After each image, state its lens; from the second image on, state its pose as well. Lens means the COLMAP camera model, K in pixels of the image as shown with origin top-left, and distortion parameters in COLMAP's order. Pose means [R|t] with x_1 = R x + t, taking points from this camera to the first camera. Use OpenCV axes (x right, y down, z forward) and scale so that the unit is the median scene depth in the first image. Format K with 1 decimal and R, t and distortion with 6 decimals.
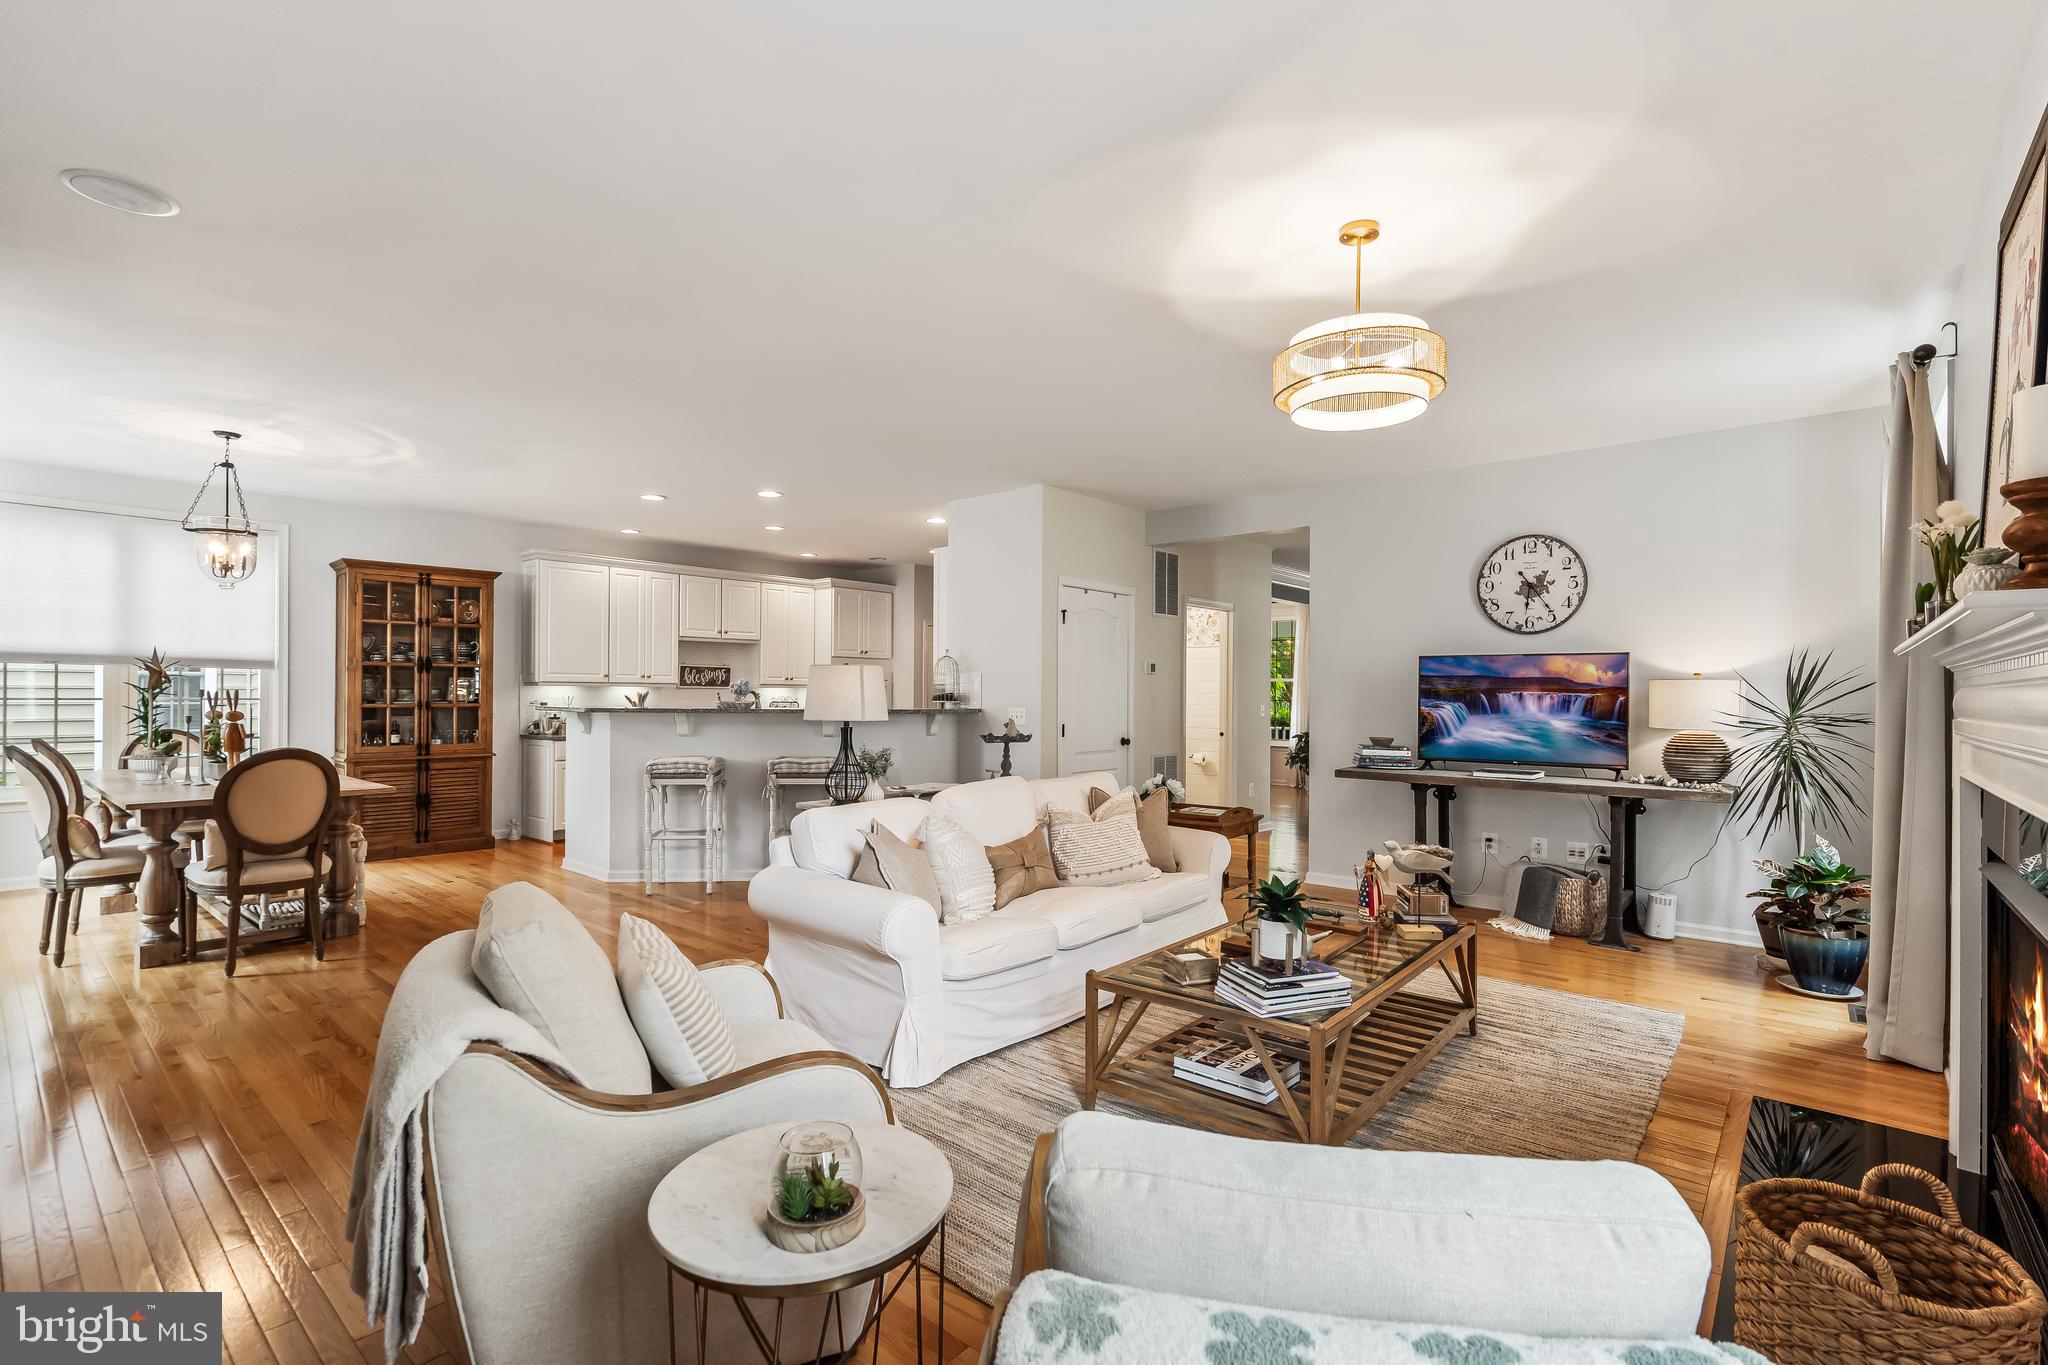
lens RADIAL K [[931.3, 0, 1015.8], [0, 931.3, 688.9], [0, 0, 1]] dist [-0.003233, 0.000309]
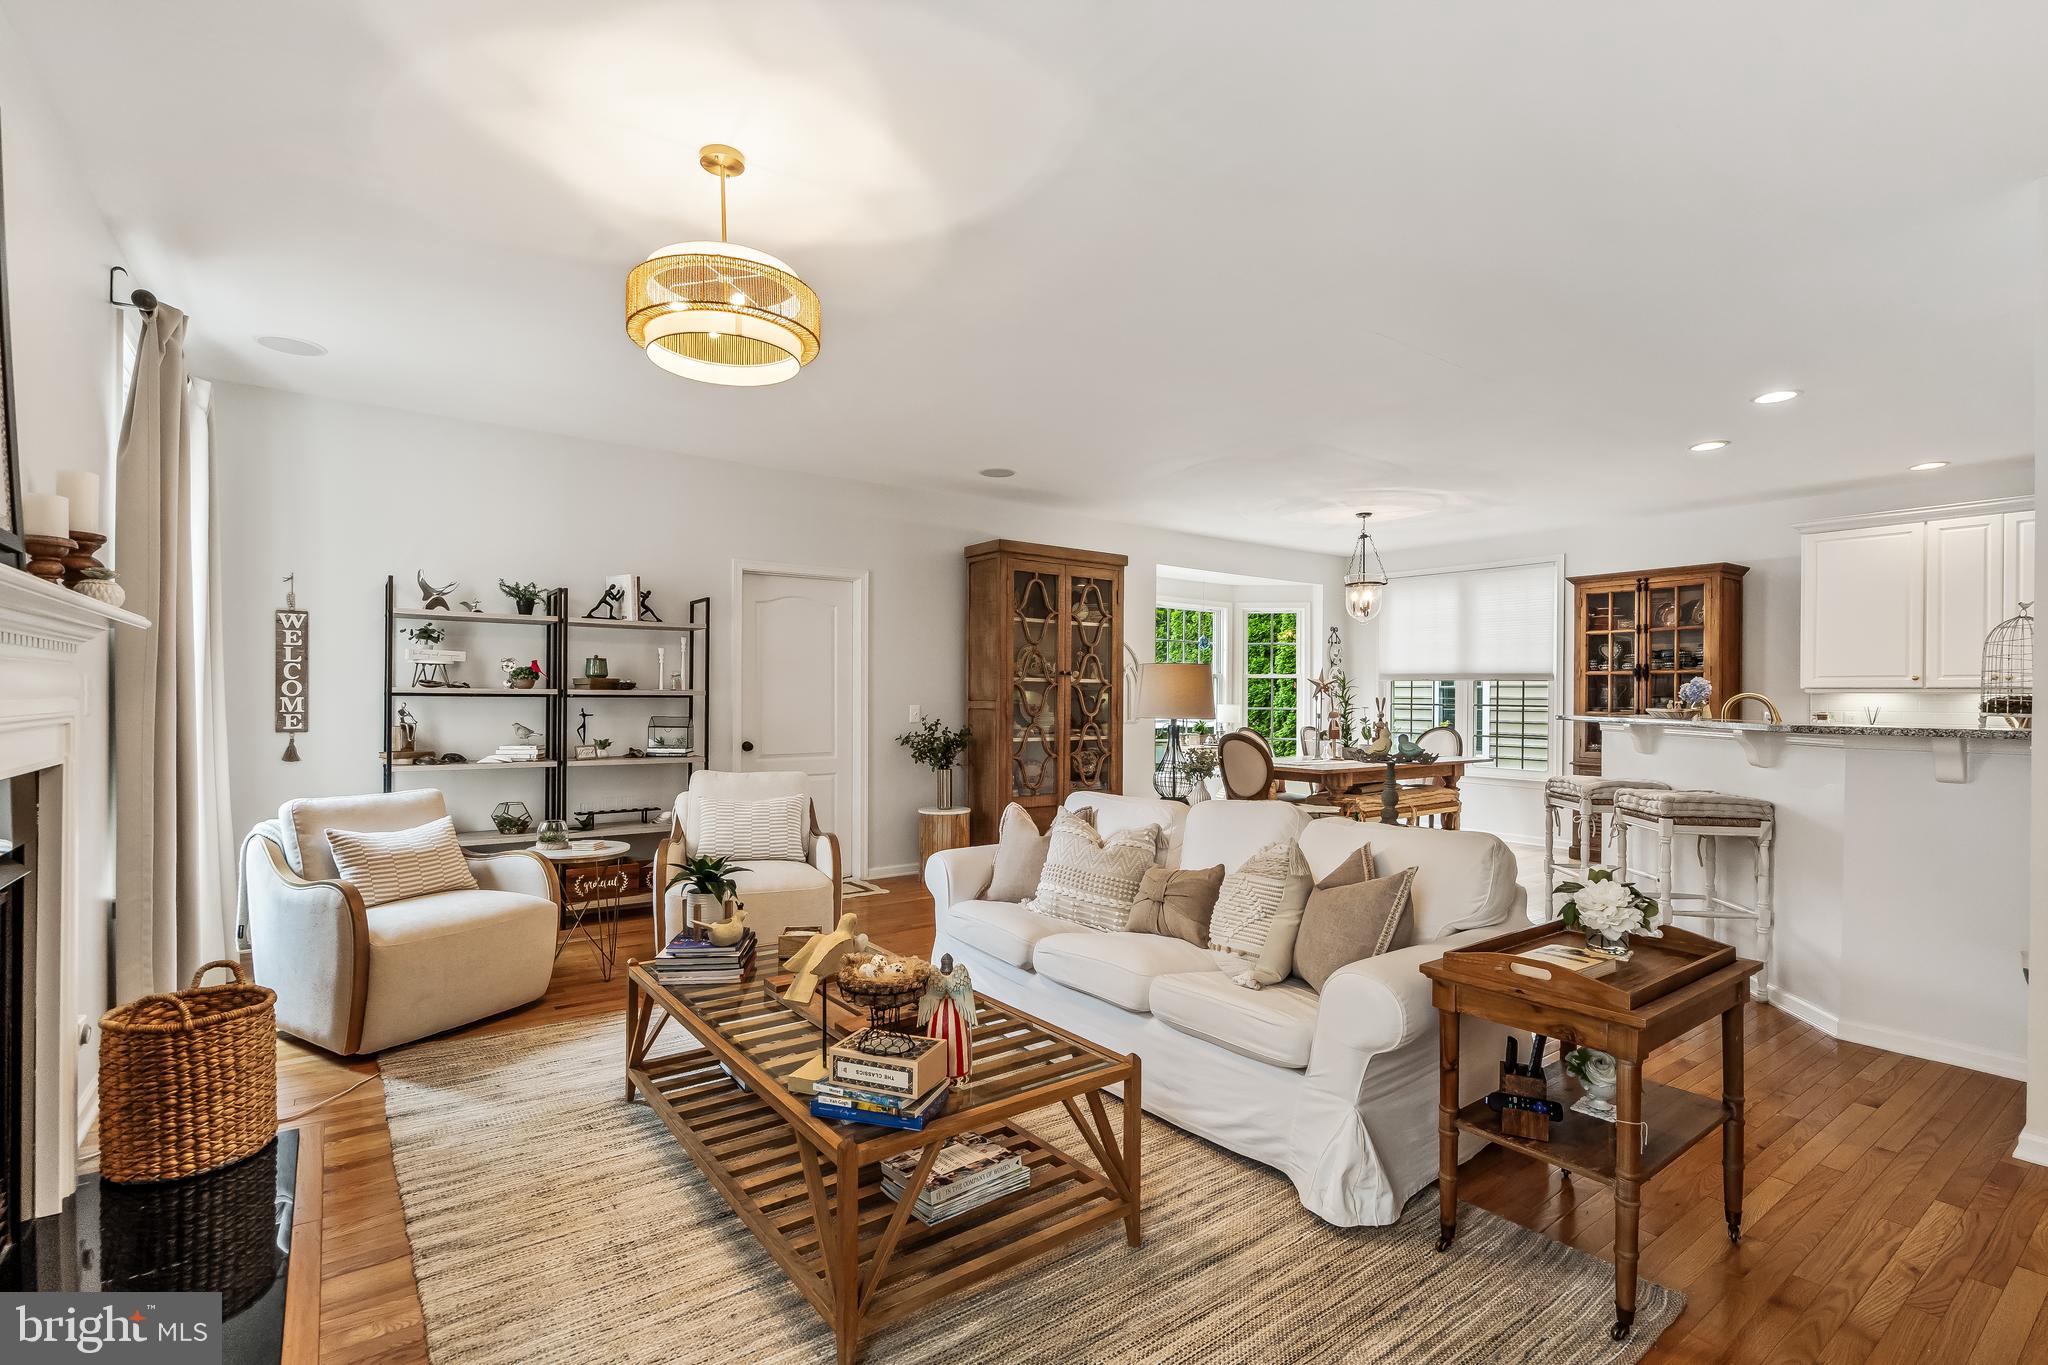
lens RADIAL K [[931.3, 0, 1015.8], [0, 931.3, 688.9], [0, 0, 1]] dist [-0.003233, 0.000309]
pose [[-0.222526, -0.014794, -0.974815, 0.465148], [-0.004903, 0.999889, -0.014055, 0.008152], [0.974914, 0.001652, -0.222574, 0.589457]]
